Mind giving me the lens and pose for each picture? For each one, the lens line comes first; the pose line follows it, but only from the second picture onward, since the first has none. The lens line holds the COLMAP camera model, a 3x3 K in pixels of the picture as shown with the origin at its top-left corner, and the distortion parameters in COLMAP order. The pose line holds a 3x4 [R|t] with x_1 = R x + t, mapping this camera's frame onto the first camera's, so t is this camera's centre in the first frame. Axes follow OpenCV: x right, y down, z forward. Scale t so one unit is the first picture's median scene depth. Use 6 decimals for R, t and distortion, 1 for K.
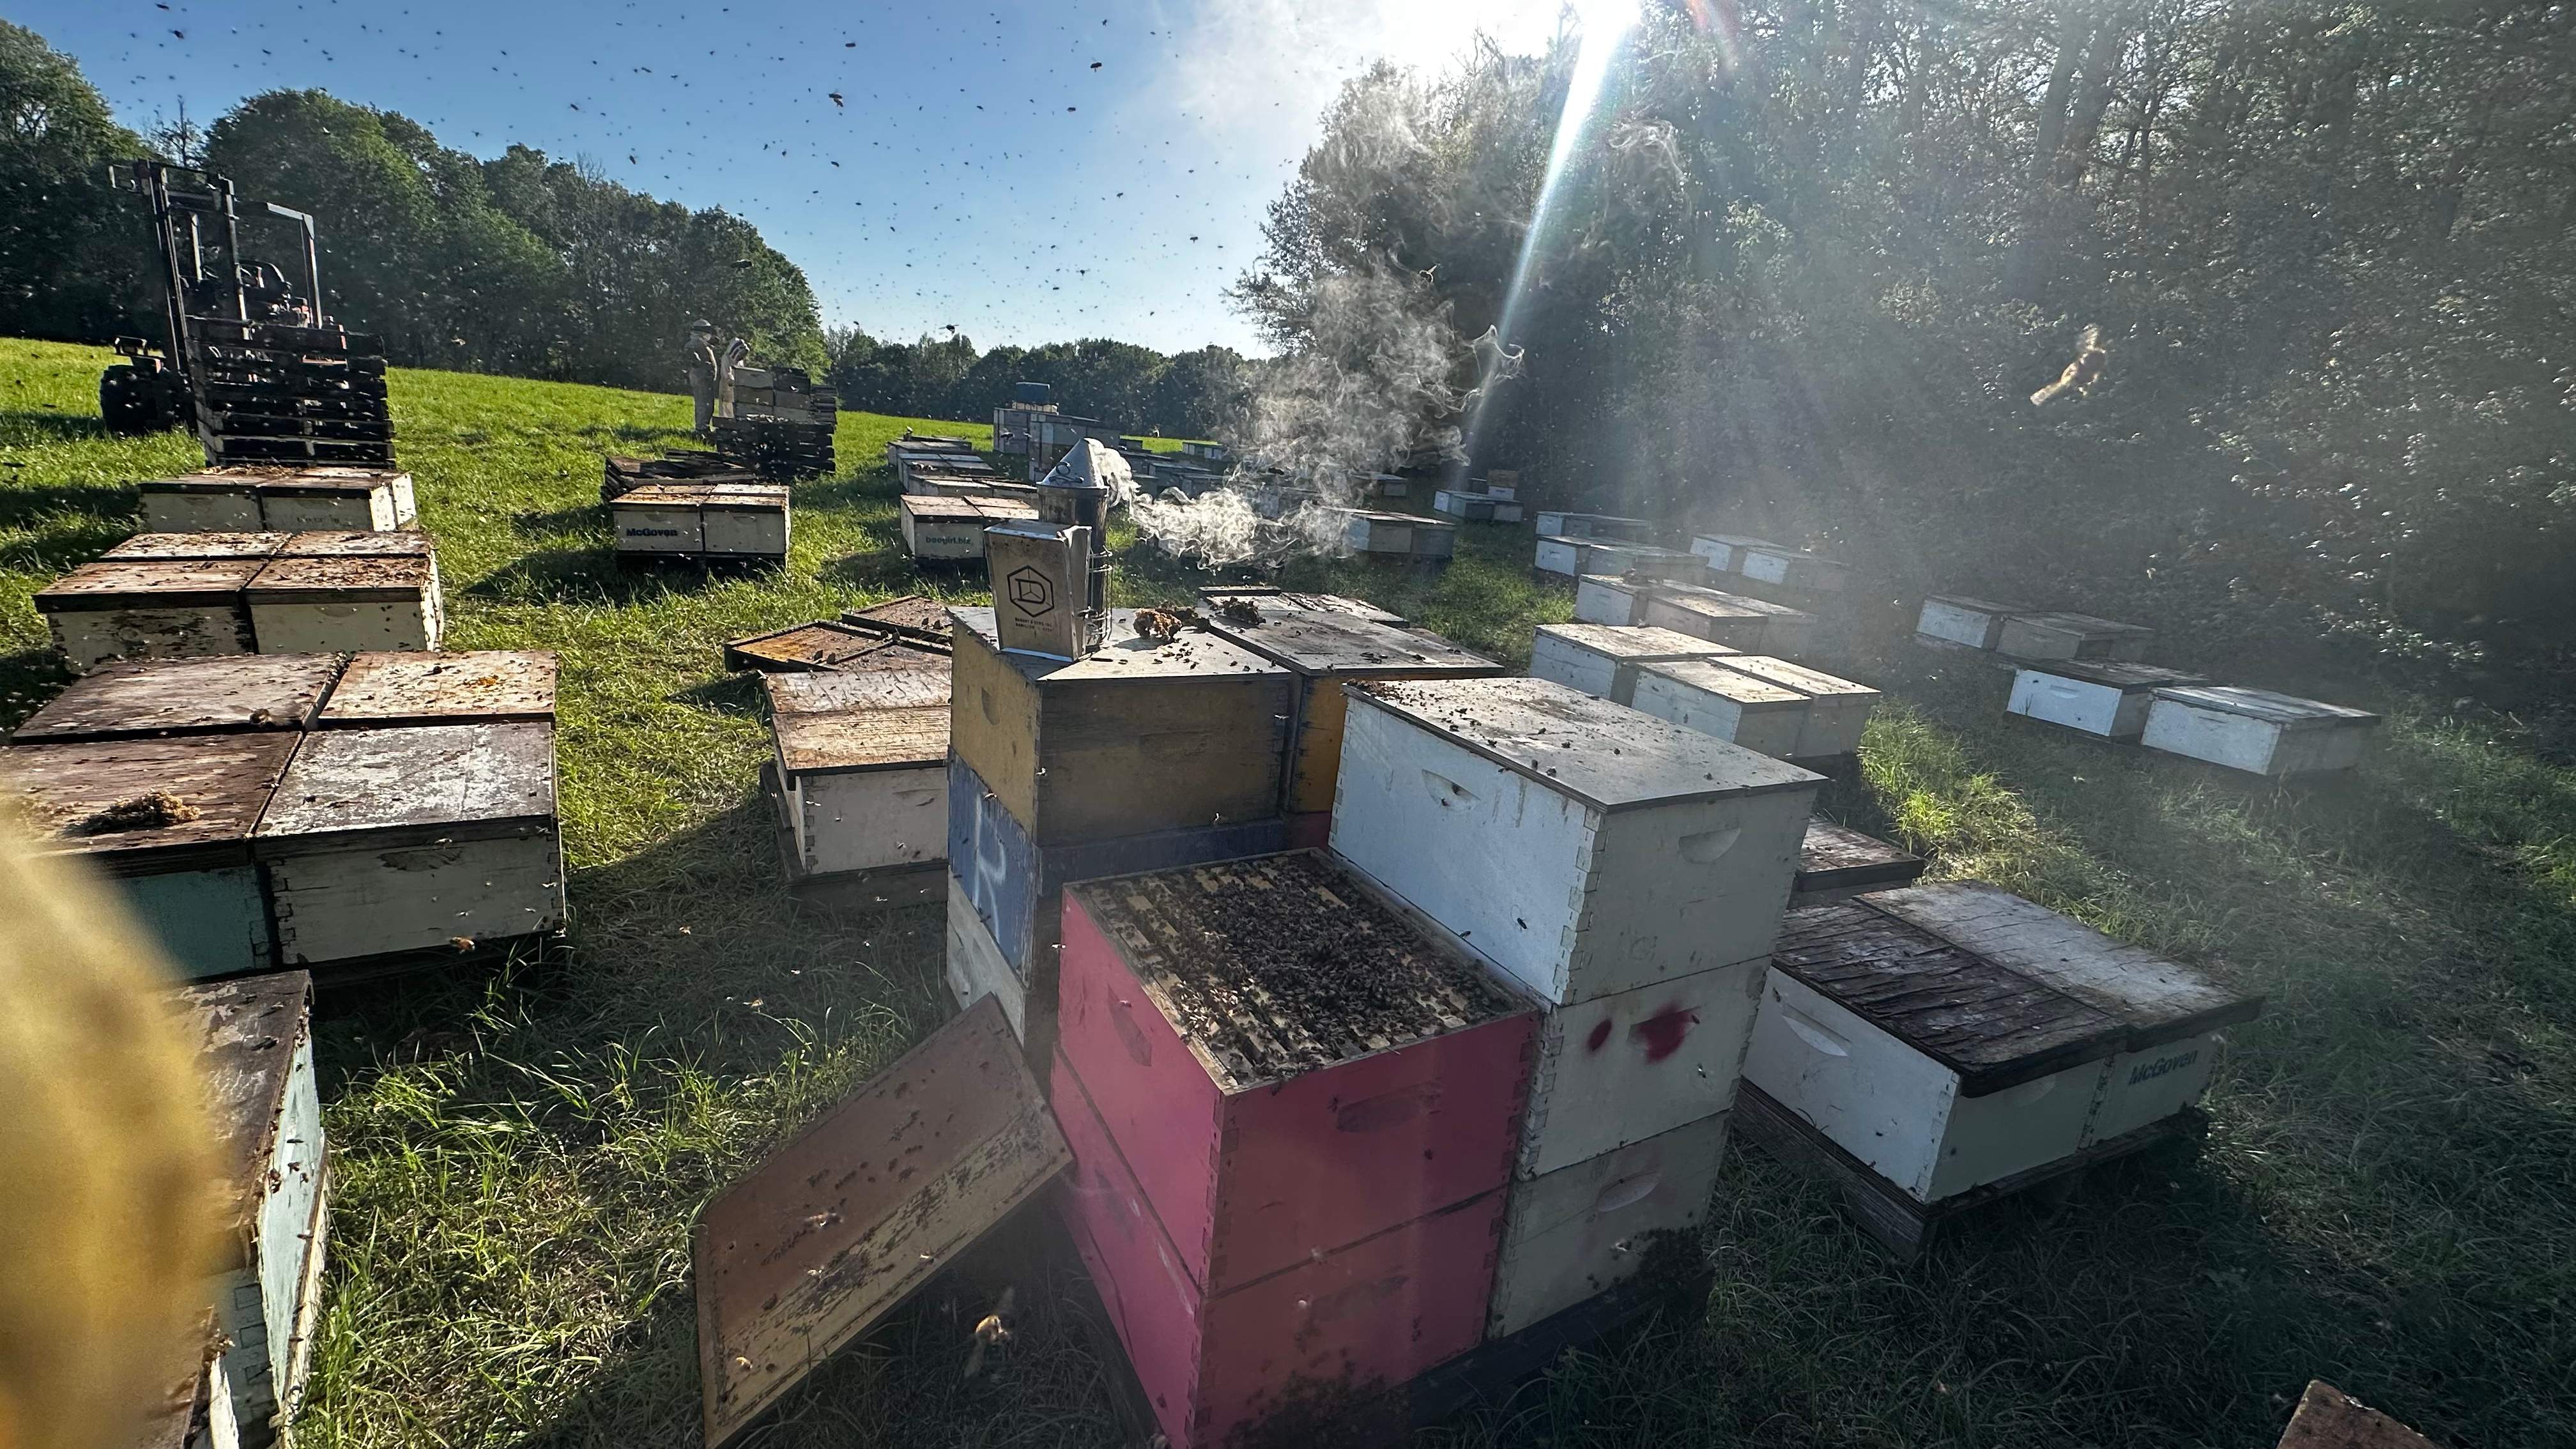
lens RADIAL K [[1025.0, 0, 1284.8], [0, 1025.0, 722.0], [0, 0, 1]] dist [-0.000930, -0.000055]
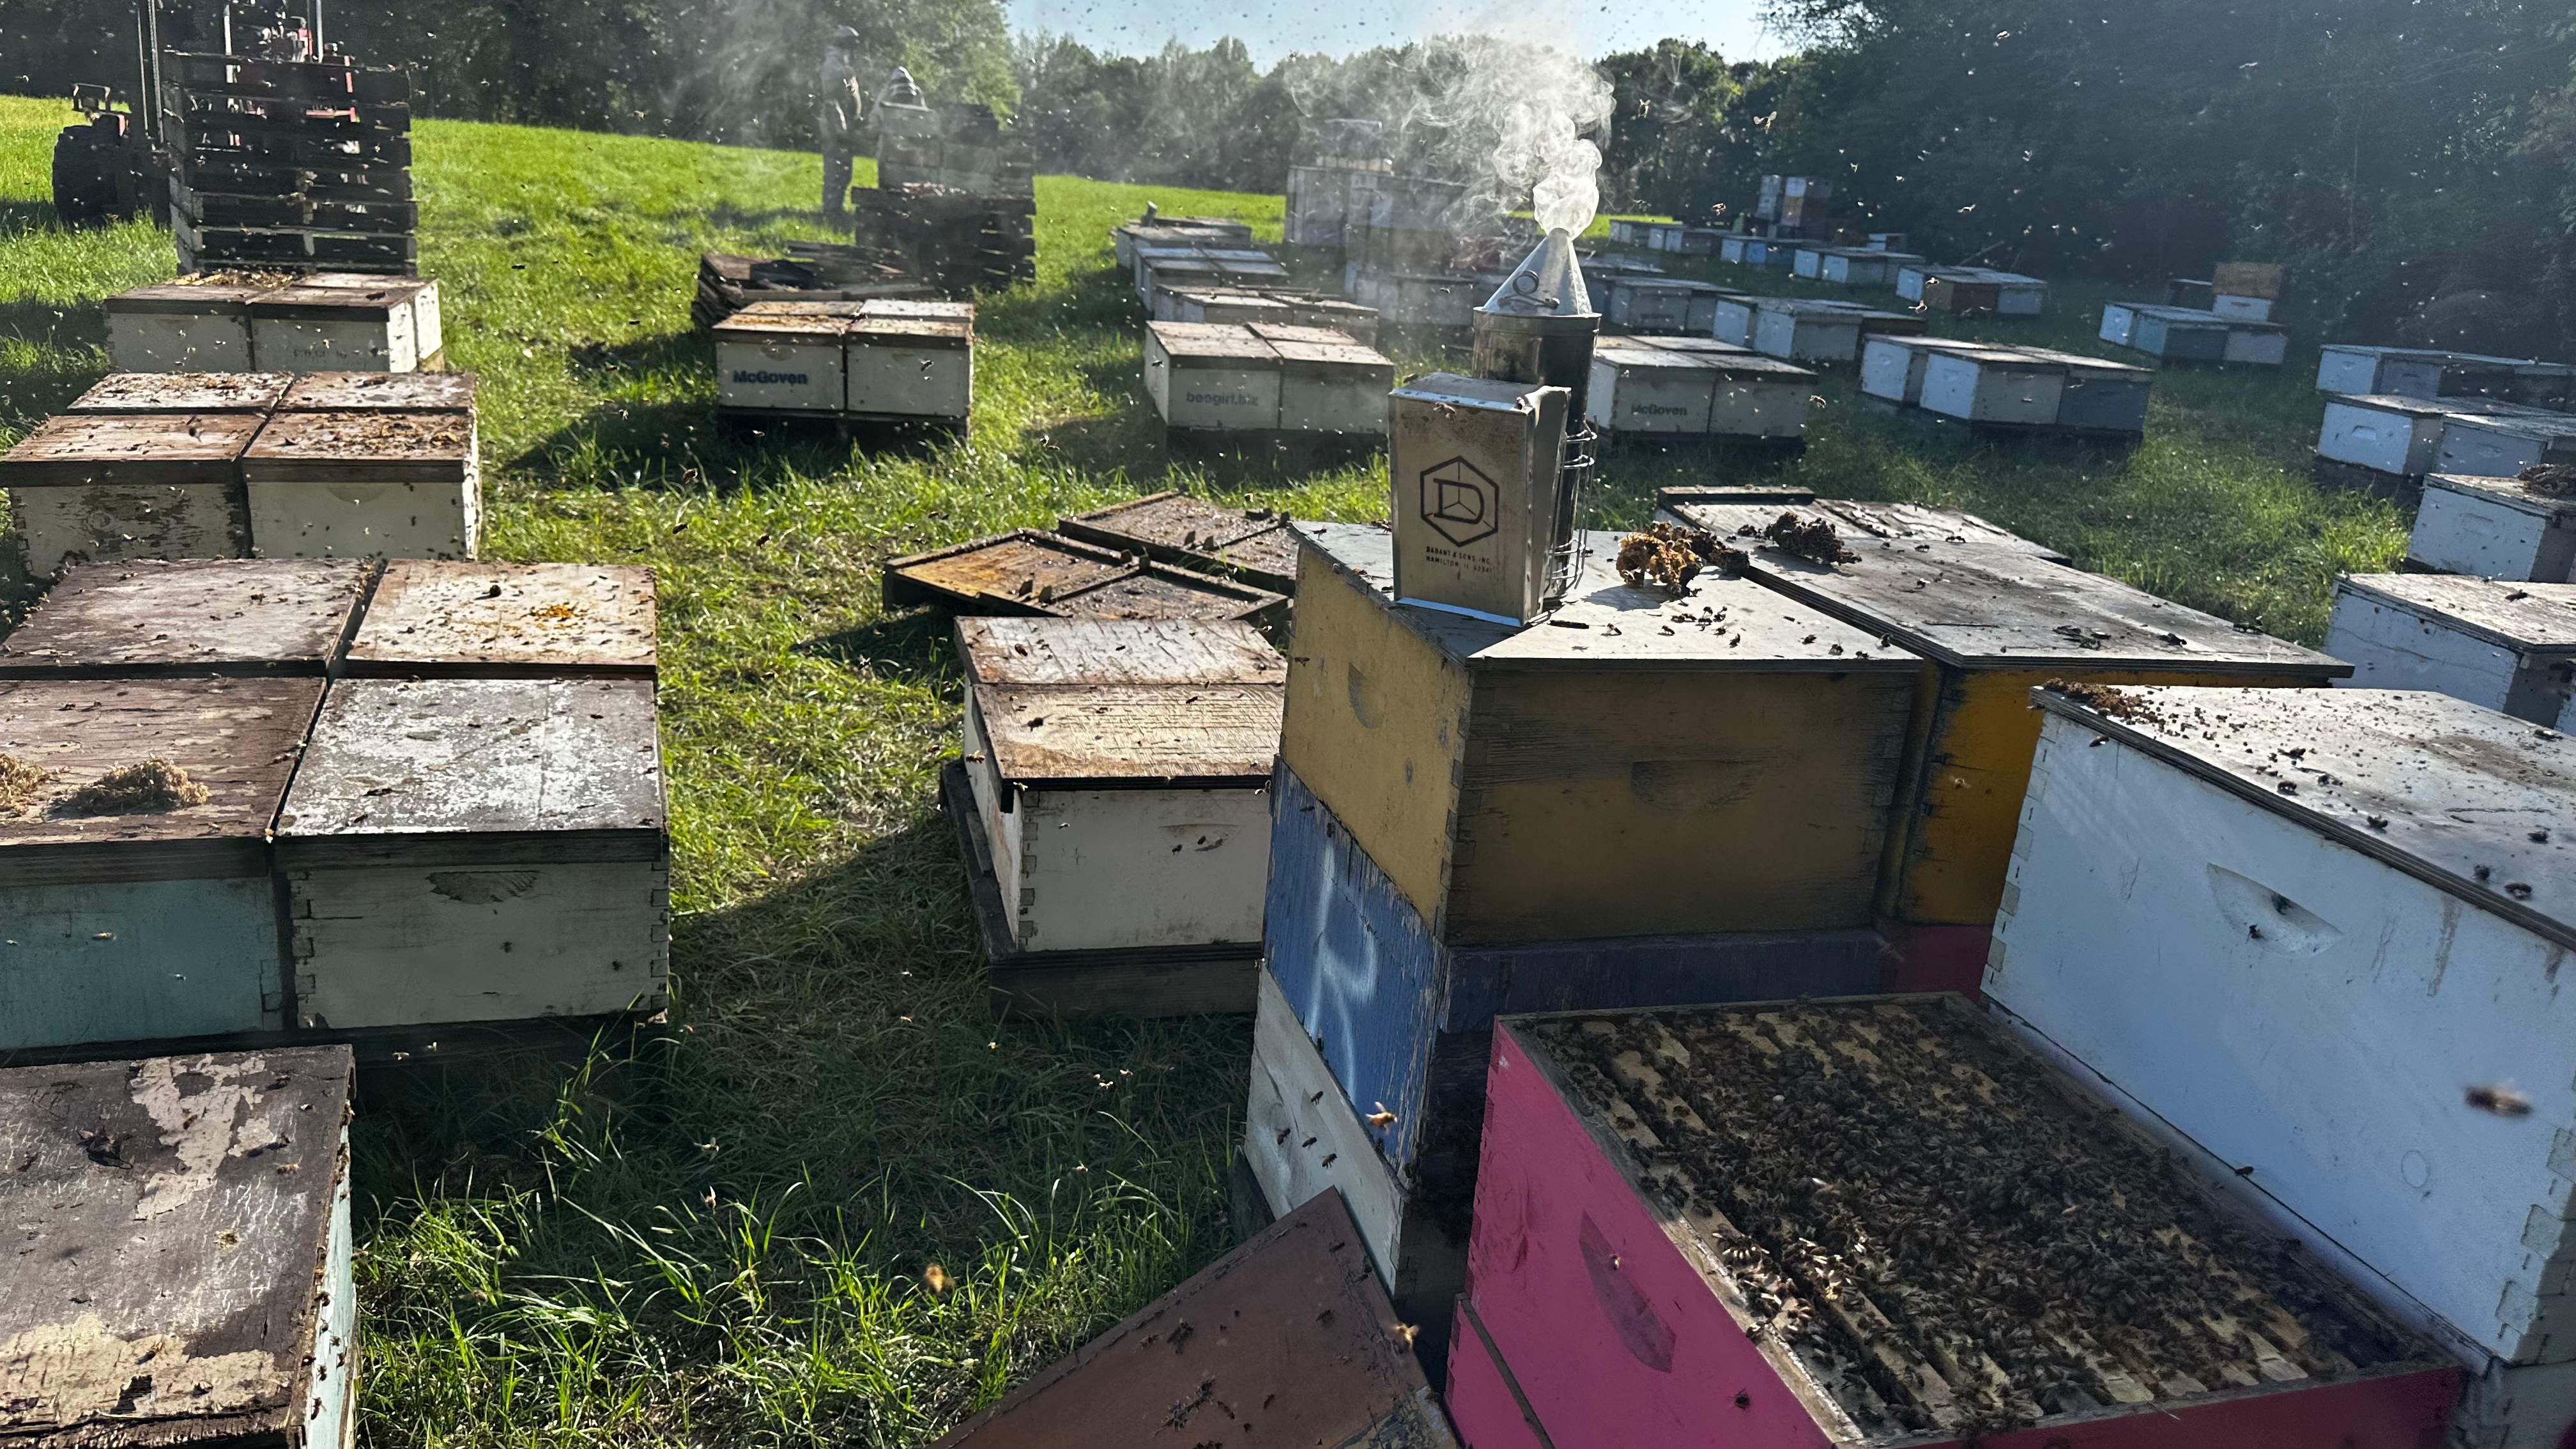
lens RADIAL K [[1804.0, 0, 1305.2], [0, 1804.0, 731.6], [0, 0, 1]] dist [0.137830, -0.221743]
pose [[0.968597, 0.054577, -0.242570, -0.046144], [-0.052945, 0.998510, 0.013248, -0.004320], [0.242932, 0.000011, 0.970043, -0.000637]]
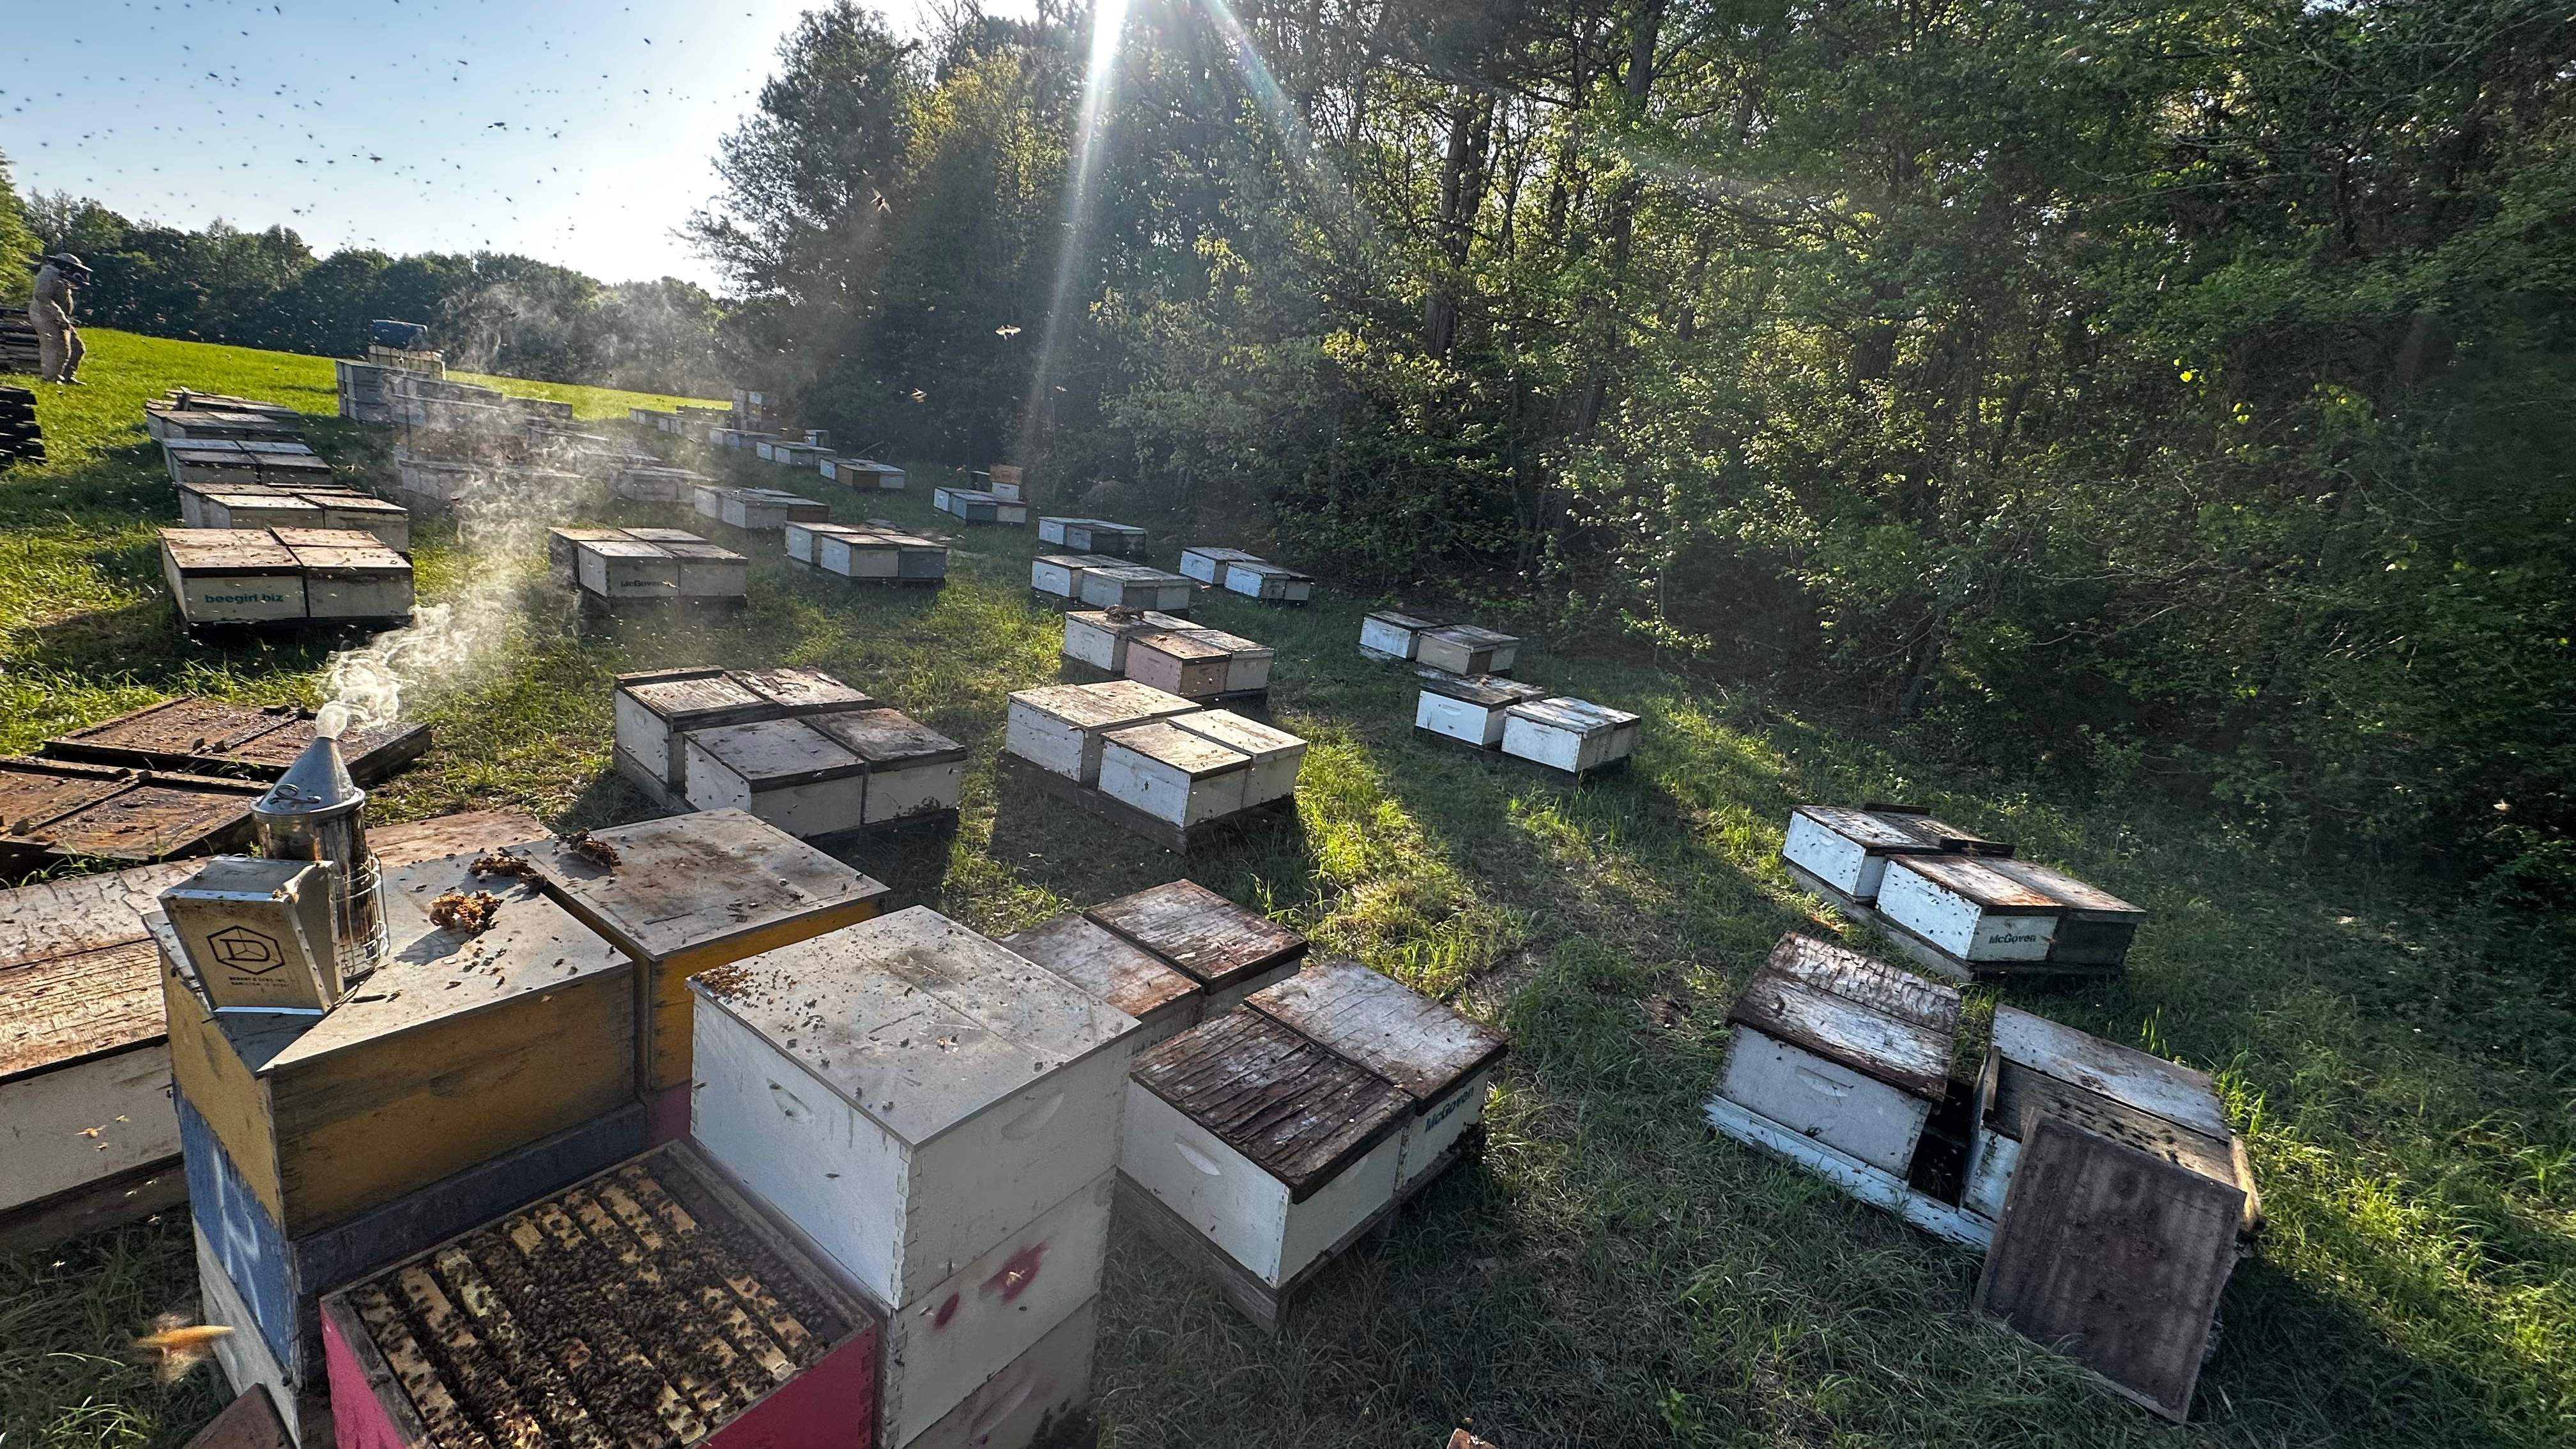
lens RADIAL K [[1025.3, 0, 1286.0], [0, 1025.3, 720.8], [0, 0, 1]] dist [-0.001564, 0.000453]
pose [[0.901897, -0.075410, 0.425318, 0.106535], [0.062149, 0.997052, 0.044990, -0.177715], [-0.427457, -0.014143, 0.903925, -0.074866]]
